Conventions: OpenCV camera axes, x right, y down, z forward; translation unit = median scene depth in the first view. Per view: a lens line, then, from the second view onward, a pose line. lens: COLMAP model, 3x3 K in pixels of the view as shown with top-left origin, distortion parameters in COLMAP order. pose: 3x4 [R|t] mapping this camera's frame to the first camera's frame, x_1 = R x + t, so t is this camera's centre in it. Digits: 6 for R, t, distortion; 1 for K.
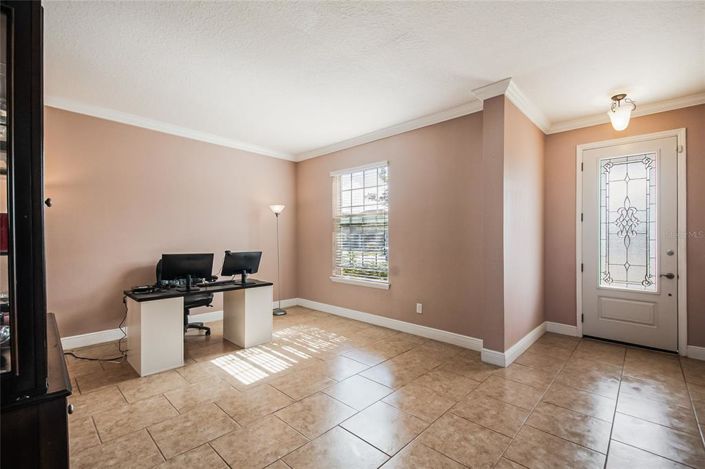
lens RADIAL K [[308.7, 0, 366.4], [0, 308.7, 235.8], [0, 0, 1]] dist [0.012120, -0.015866]
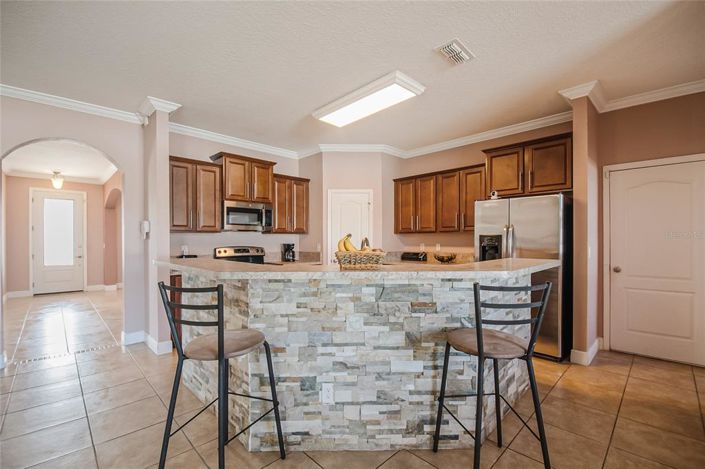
lens RADIAL K [[308.7, 0, 356.9], [0, 308.7, 238.9], [0, 0, 1]] dist [0.012120, -0.015866]
pose [[0.048516, -0.000872, 0.998822, -0.795145], [0.002737, 0.999996, 0.000740, 0.003318], [-0.998819, 0.002698, 0.048518, -0.772551]]
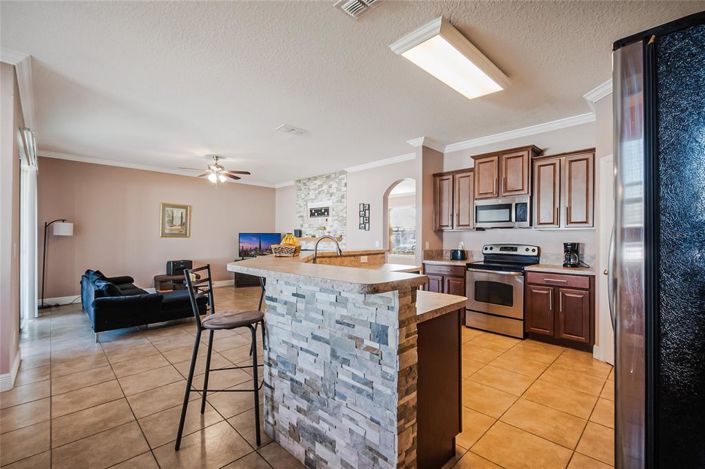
lens RADIAL K [[308.7, 0, 352.0], [0, 308.7, 238.5], [0, 0, 1]] dist [0.012120, -0.015866]
pose [[0.998754, -0.003688, -0.049770, -0.271534], [0.003786, 0.999991, 0.001865, 0.005855], [0.049762, -0.002051, 0.998759, -1.312899]]
